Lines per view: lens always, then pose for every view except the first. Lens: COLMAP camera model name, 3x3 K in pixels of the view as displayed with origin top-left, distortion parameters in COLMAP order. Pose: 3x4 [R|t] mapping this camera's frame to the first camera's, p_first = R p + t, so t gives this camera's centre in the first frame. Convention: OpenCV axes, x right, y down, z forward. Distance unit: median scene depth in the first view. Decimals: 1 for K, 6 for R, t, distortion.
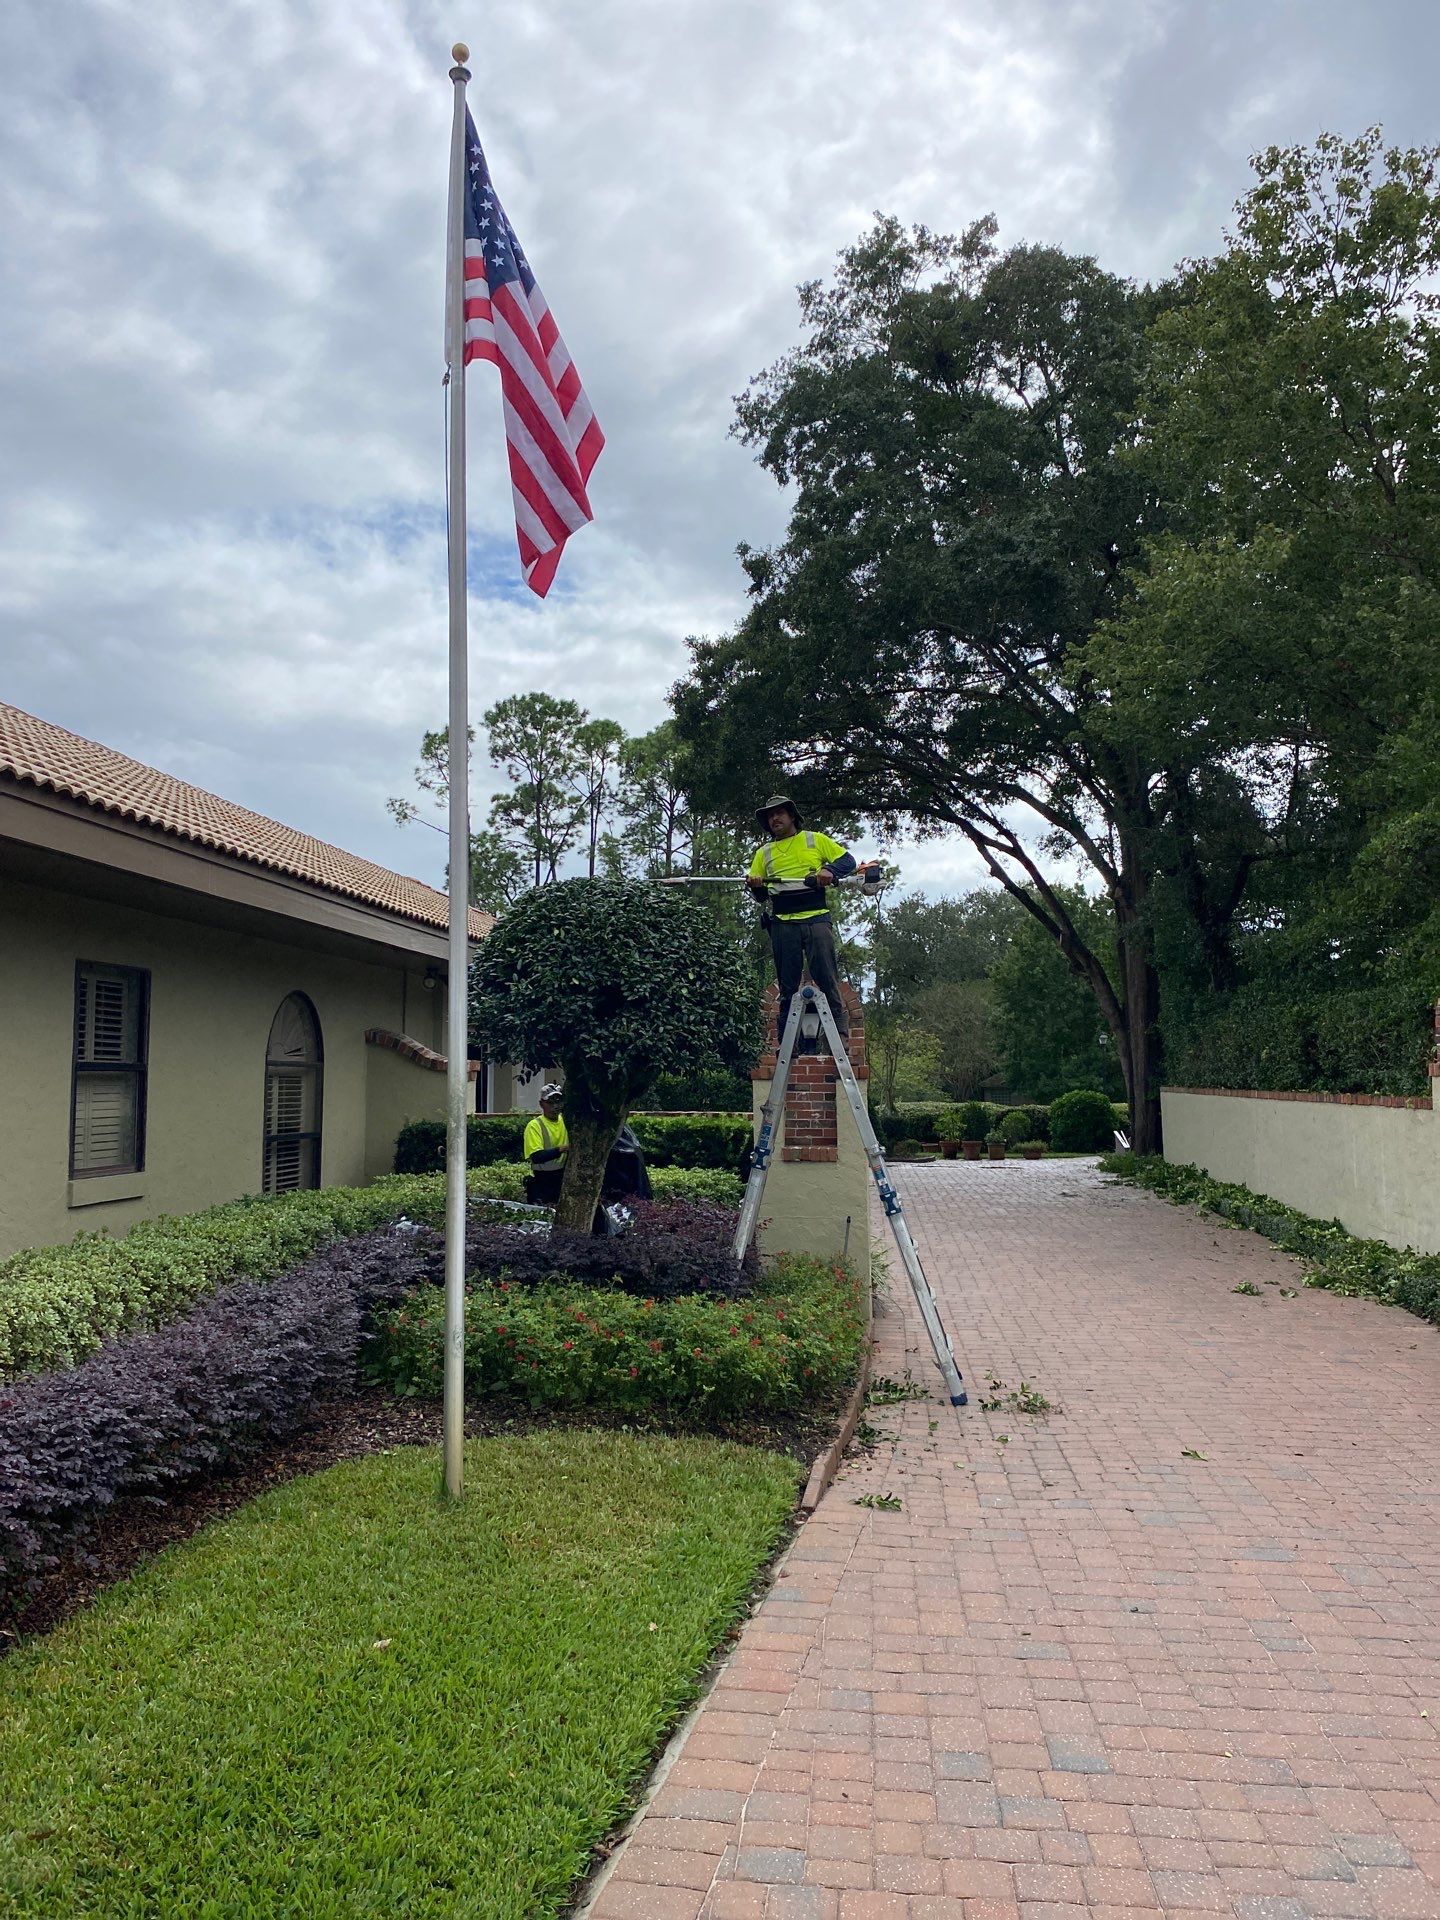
lens RADIAL K [[1474.5, 0, 694.6], [0, 1474.5, 959.8], [0, 0, 1]] dist [0.034492, -0.061628]
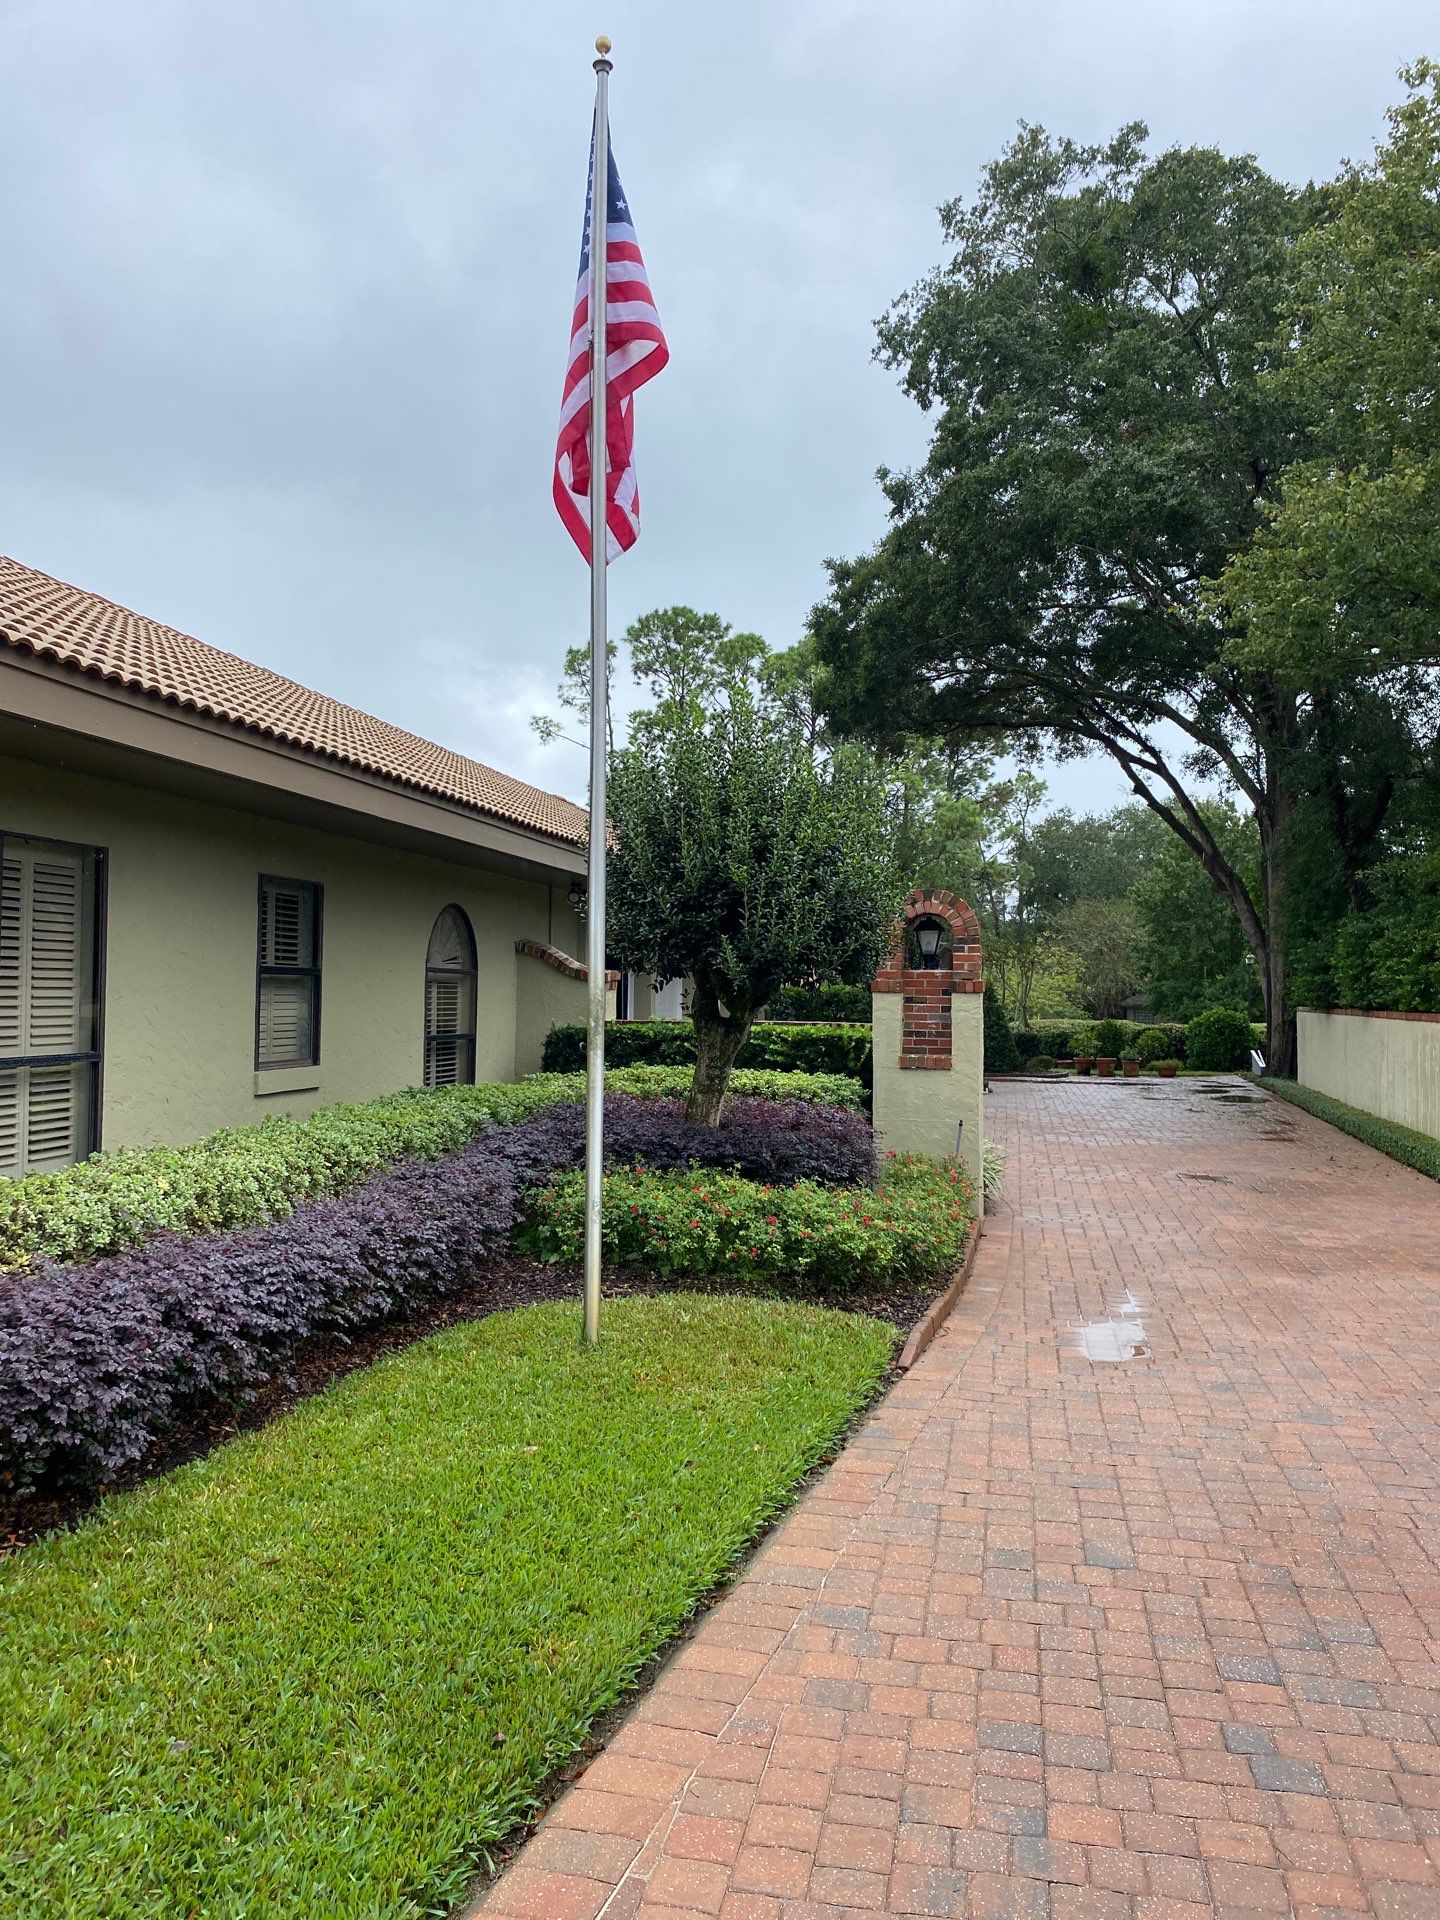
lens RADIAL K [[1474.5, 0, 724.2], [0, 1474.5, 958.7], [0, 0, 1]] dist [0.034492, -0.061628]
pose [[0.997006, 0.012734, -0.076269, 0.003778], [-0.008380, 0.998332, 0.057131, -0.000808], [0.076869, -0.056321, 0.995449, -0.019253]]
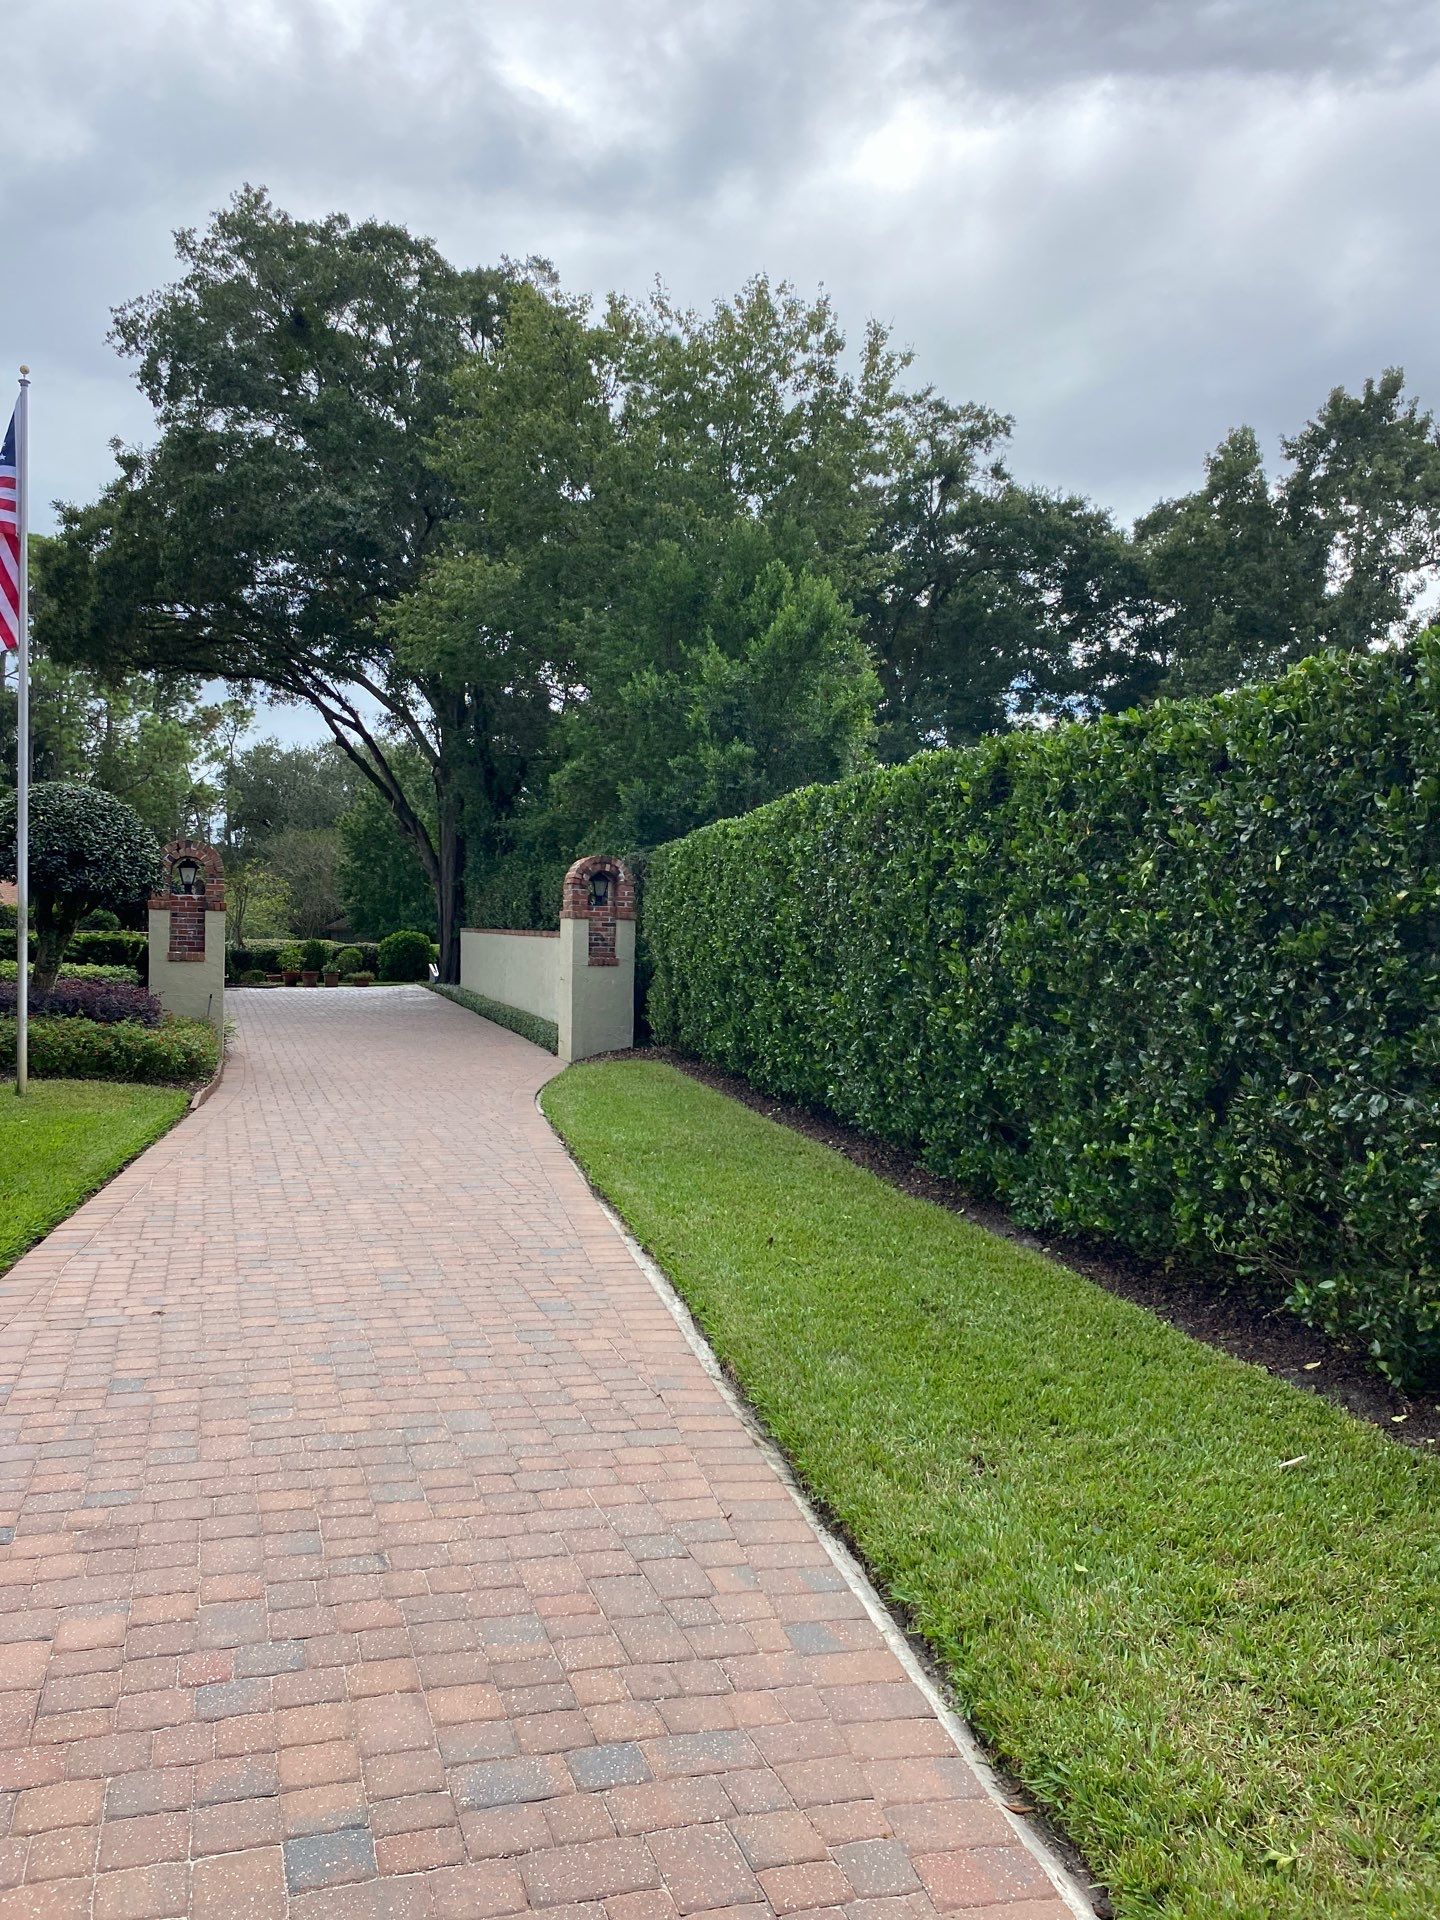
lens RADIAL K [[1472.0, 0, 730.9], [0, 1472.0, 982.7], [0, 0, 1]] dist [0.021028, -0.040409]
pose [[0.898607, 0.008559, 0.438671, -0.027096], [-0.060797, 0.992594, 0.105174, -0.012576], [-0.434522, -0.121180, 0.892472, -0.198615]]
